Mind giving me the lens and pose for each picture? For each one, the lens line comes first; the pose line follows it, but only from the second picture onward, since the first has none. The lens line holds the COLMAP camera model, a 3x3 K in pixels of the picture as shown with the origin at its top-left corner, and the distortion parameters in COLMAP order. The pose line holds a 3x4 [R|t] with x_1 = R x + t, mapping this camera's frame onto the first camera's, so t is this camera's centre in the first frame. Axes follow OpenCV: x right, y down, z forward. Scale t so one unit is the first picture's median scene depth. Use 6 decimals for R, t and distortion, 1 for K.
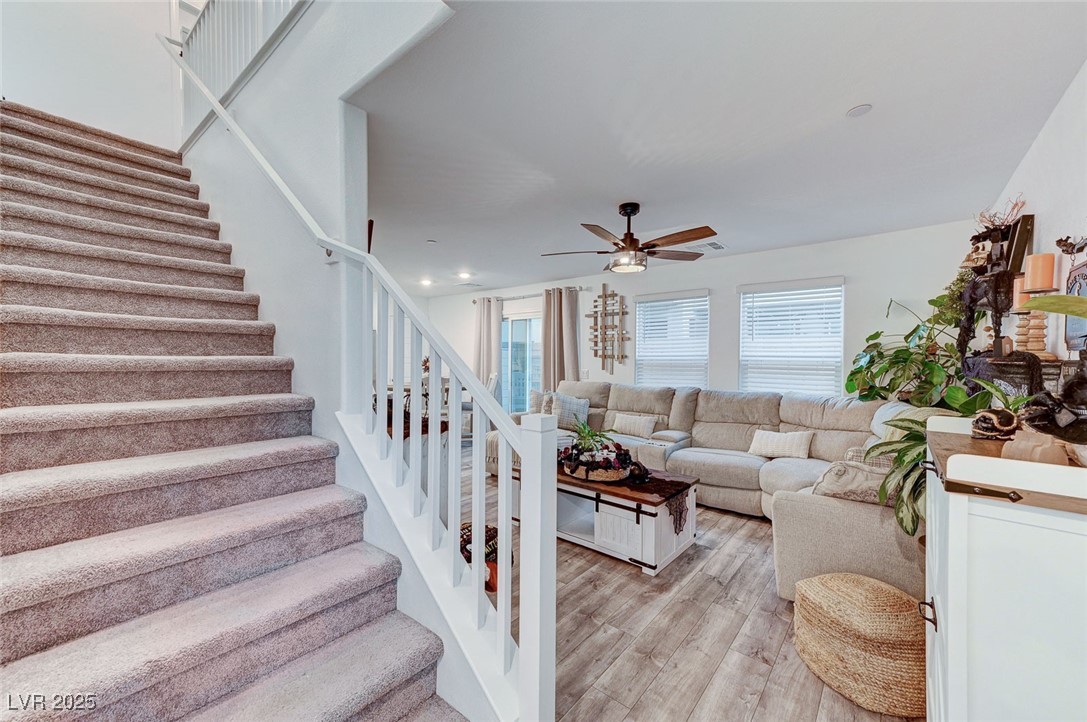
lens RADIAL K [[432.5, 0, 540.1], [0, 432.5, 359.3], [0, 0, 1]] dist [0.009439, -0.000028]
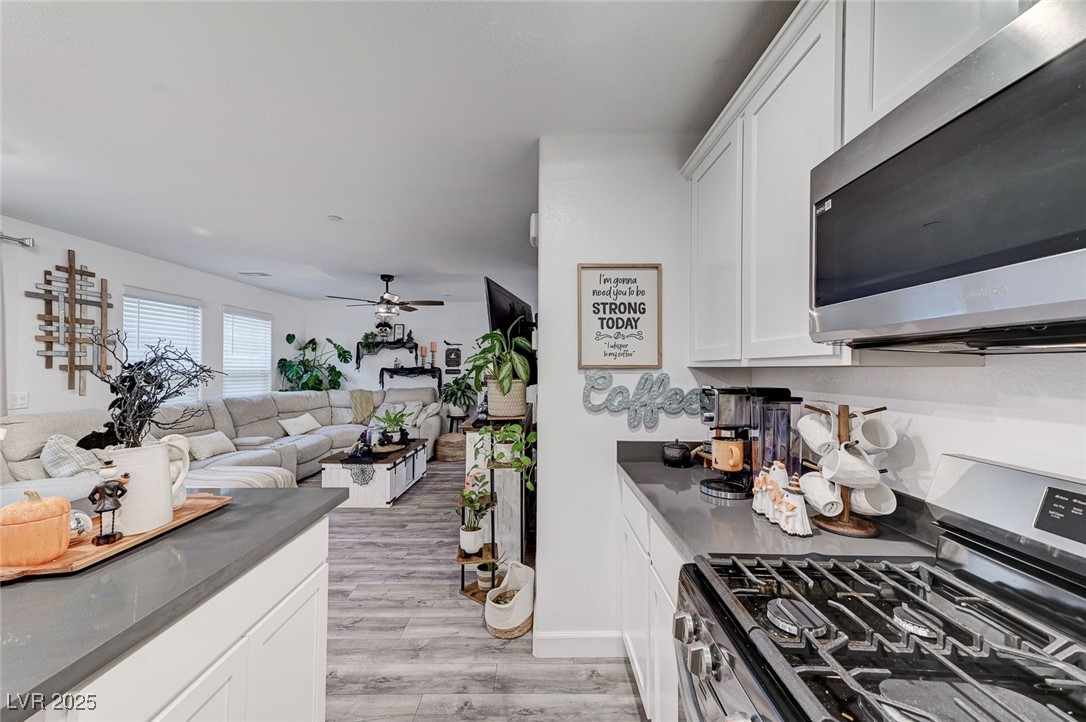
lens RADIAL K [[422.7, 0, 544.0], [0, 422.7, 361.3], [0, 0, 1]] dist [0.021681, 0.000325]
pose [[-0.653168, 0.001407, 0.757212, -1.174456], [-0.005925, 0.999958, -0.006969, -0.023442], [-0.757190, -0.009038, -0.653132, 1.365414]]
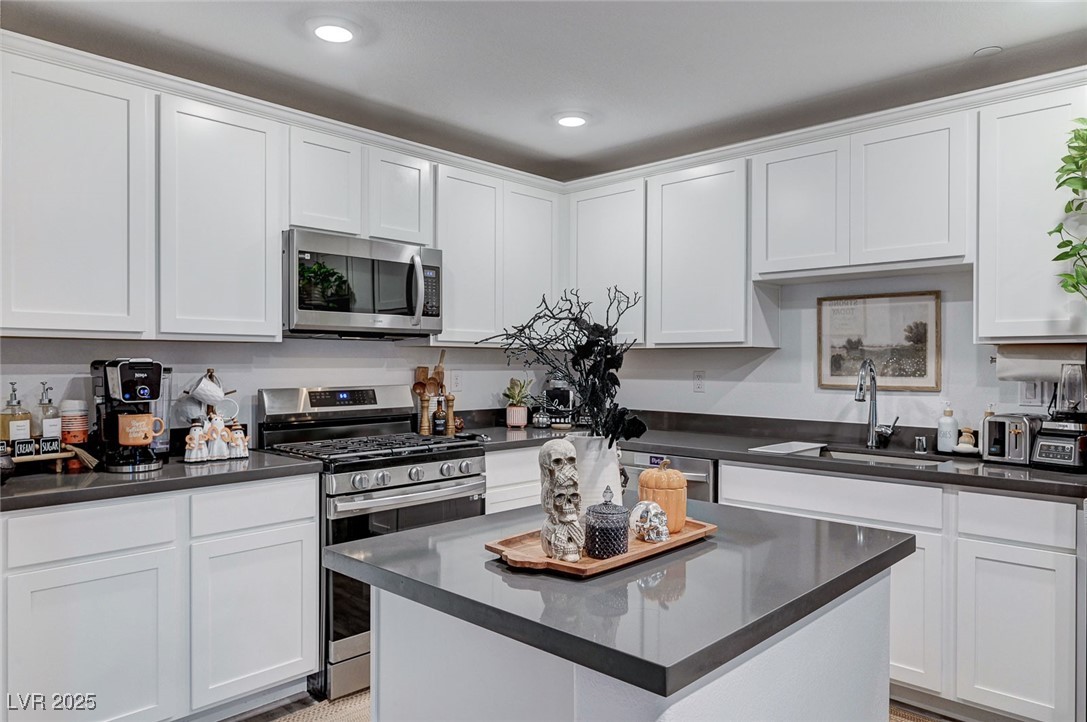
lens RADIAL K [[720.9, 0, 541.9], [0, 720.9, 366.5], [0, 0, 1]] dist [-0.004372, -0.004985]
pose [[-0.055502, -0.000123, -0.998459, -0.315670], [-0.010328, 0.999947, 0.000451, -0.000112], [0.998405, 0.010337, -0.055500, 1.376838]]
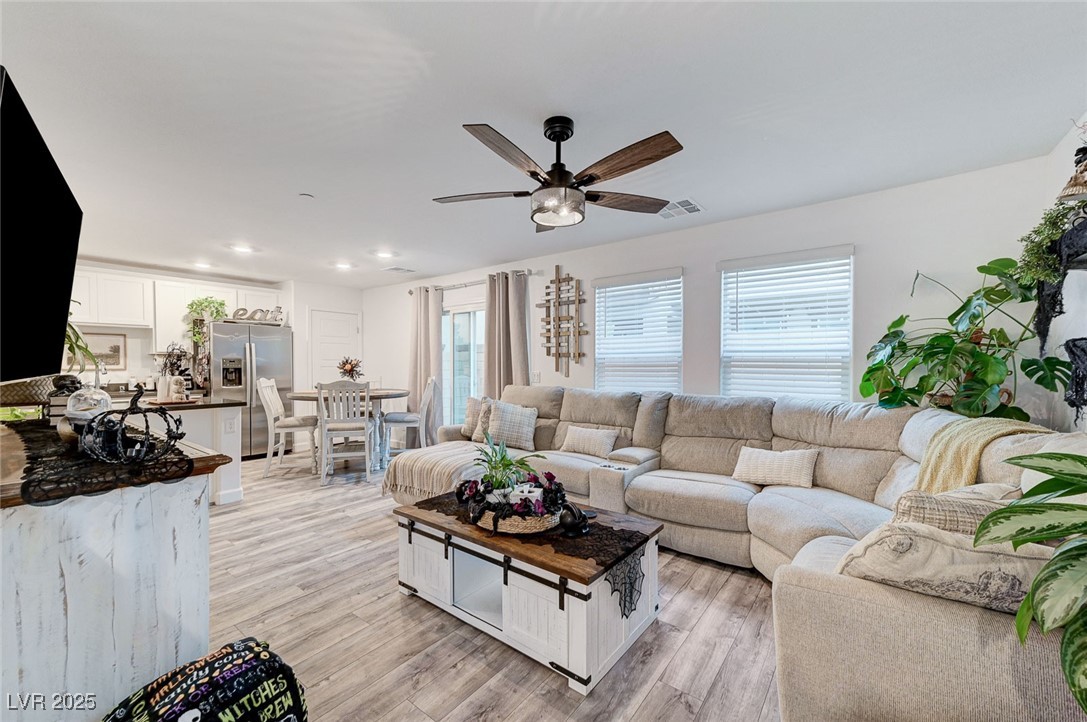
lens RADIAL K [[439.2, 0, 544.8], [0, 439.2, 368.7], [0, 0, 1]] dist [0.012397, 0.000004]
pose [[0.998827, -0.007650, 0.047808, 0.127646], [0.007255, 0.999938, 0.008440, 0.018117], [-0.047870, -0.008083, 0.998821, 0.268638]]
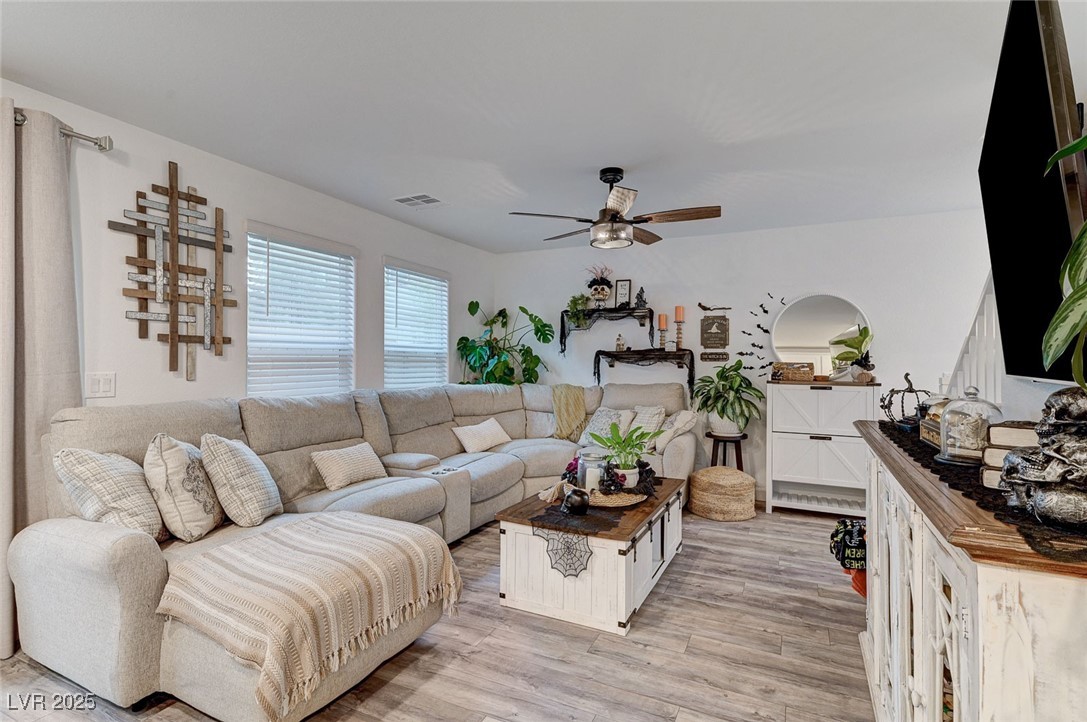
lens RADIAL K [[523.6, 0, 541.8], [0, 523.6, 359.3], [0, 0, 1]] dist [0.001068, 0.000015]
pose [[-0.254400, -0.004715, 0.967088, -0.655048], [-0.004090, 0.999984, 0.003799, 0.015458], [-0.967091, -0.002989, -0.254415, 1.202221]]
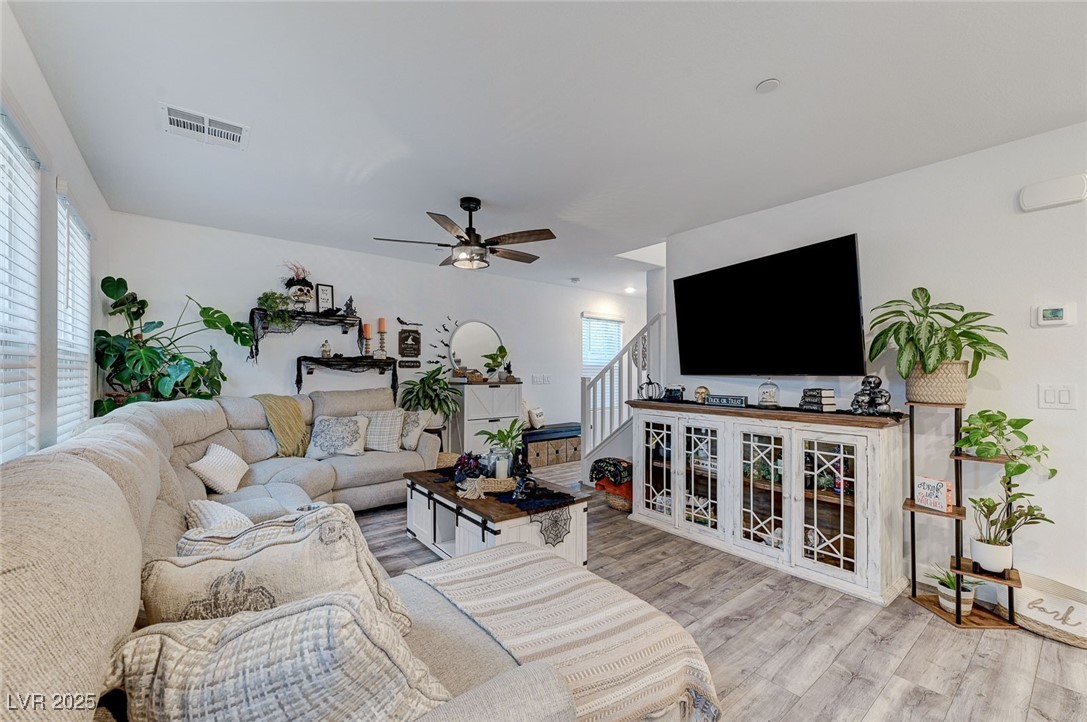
lens RADIAL K [[443.4, 0, 544.2], [0, 443.4, 369.3], [0, 0, 1]] dist [0.002912, 0.000260]
pose [[-0.982411, -0.010221, 0.186454, -0.127348], [-0.009995, 0.999948, 0.002156, 0.020594], [-0.186466, 0.000255, -0.982461, 1.679428]]
